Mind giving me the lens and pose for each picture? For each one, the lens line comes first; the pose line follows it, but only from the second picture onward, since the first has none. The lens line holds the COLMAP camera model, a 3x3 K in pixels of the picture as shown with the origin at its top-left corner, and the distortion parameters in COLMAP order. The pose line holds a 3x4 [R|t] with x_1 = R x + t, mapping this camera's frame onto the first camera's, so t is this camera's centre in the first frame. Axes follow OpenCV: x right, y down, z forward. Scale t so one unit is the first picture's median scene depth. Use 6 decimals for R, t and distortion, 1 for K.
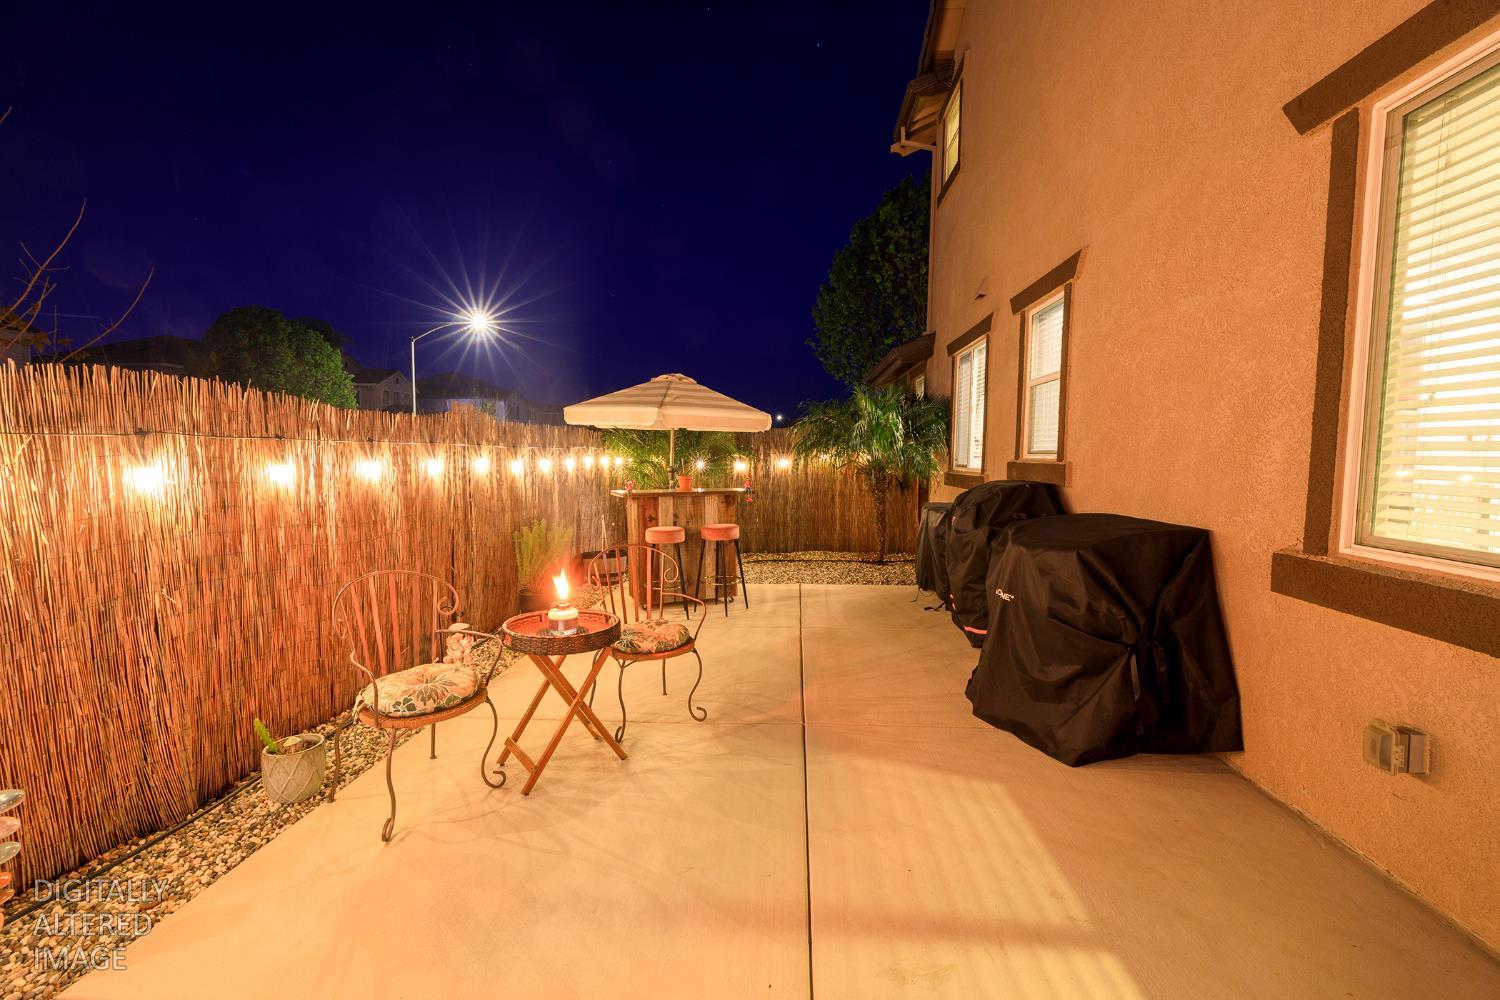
lens RADIAL K [[623.7, 0, 745.5], [0, 623.7, 494.1], [0, 0, 1]] dist [0.001202, -0.000137]
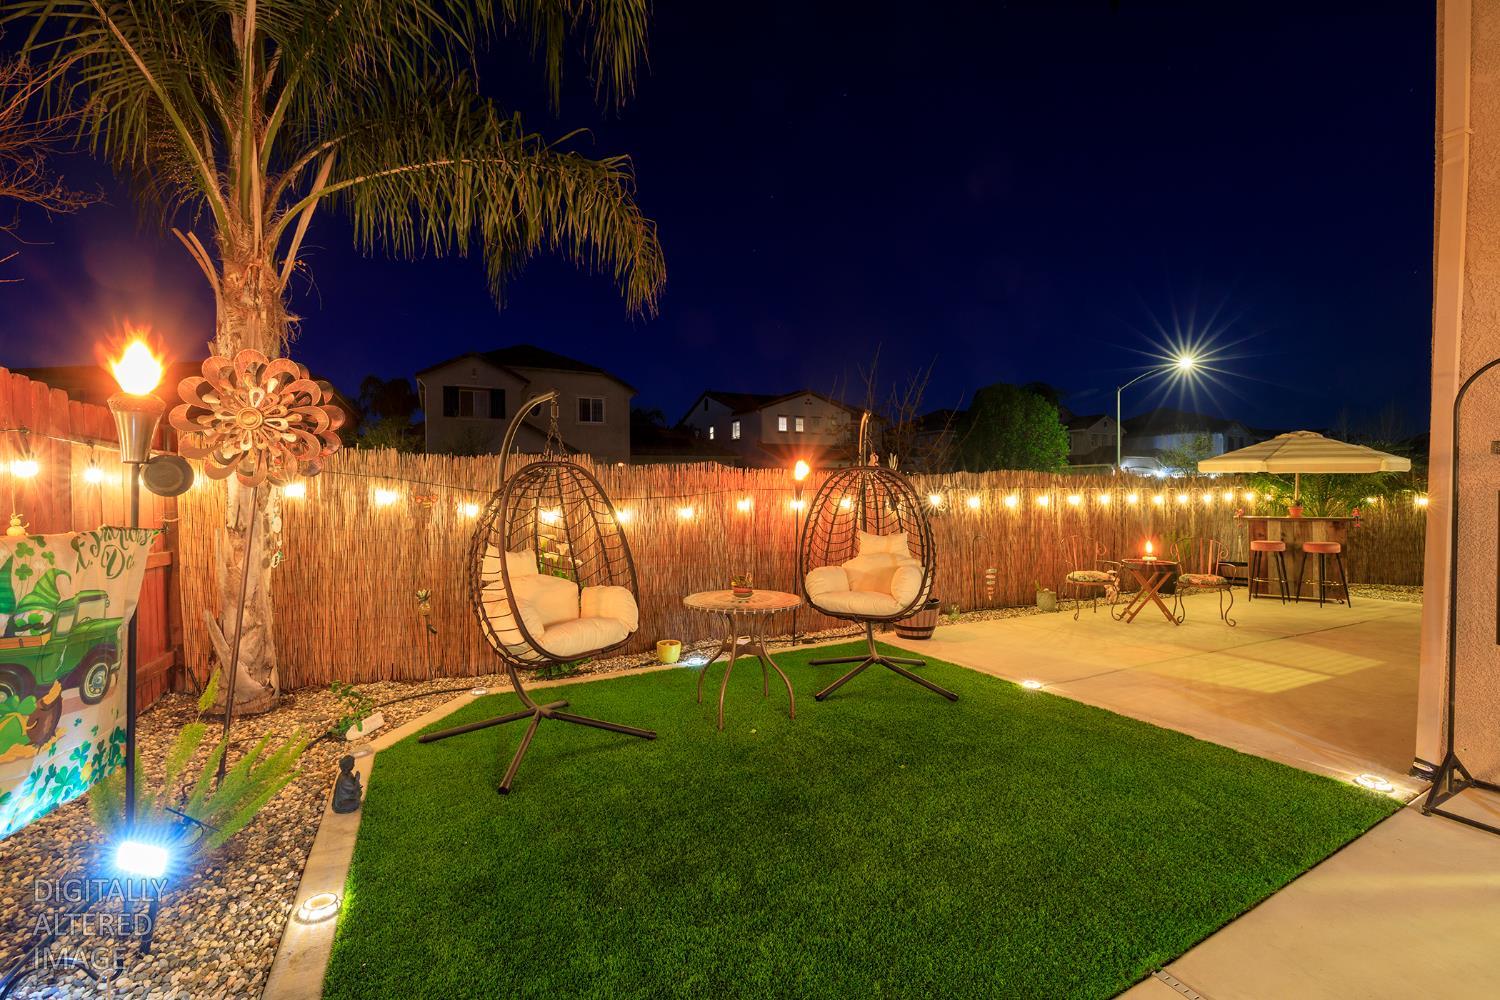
lens RADIAL K [[623.7, 0, 745.5], [0, 623.7, 494.1], [0, 0, 1]] dist [0.001202, -0.000137]
pose [[0.511847, -0.007991, -0.859039, 0.491492], [-0.044796, 0.998348, -0.035979, 0.049913], [0.857908, 0.056898, 0.510644, -0.793742]]
